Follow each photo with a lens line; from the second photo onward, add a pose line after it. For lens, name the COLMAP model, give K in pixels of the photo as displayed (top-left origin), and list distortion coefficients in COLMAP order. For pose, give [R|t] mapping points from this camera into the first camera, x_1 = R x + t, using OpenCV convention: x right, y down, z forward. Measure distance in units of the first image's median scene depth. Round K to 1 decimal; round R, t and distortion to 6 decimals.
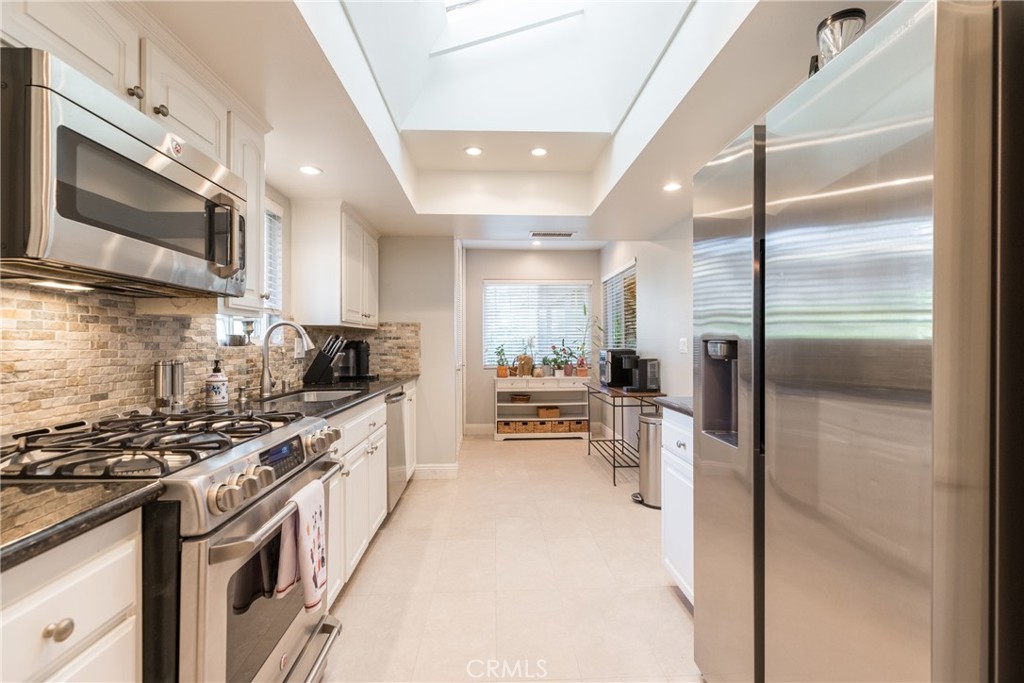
lens RADIAL K [[468.9, 0, 511.5], [0, 468.9, 341.7], [0, 0, 1]] dist [0.001350, 0.000096]
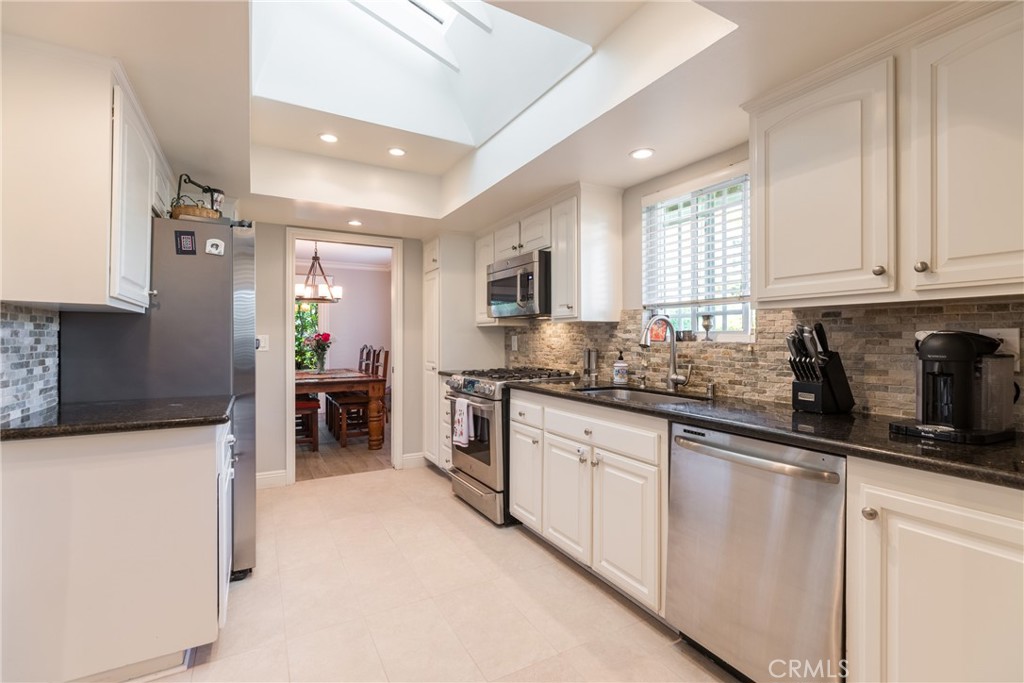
lens RADIAL K [[468.9, 0, 514.0], [0, 468.9, 339.3], [0, 0, 1]] dist [0.001350, 0.000096]
pose [[-0.892795, -0.002274, -0.450458, 0.294742], [-0.001458, 0.999997, -0.002159, 0.009179], [0.450462, -0.001271, -0.892795, 2.290047]]
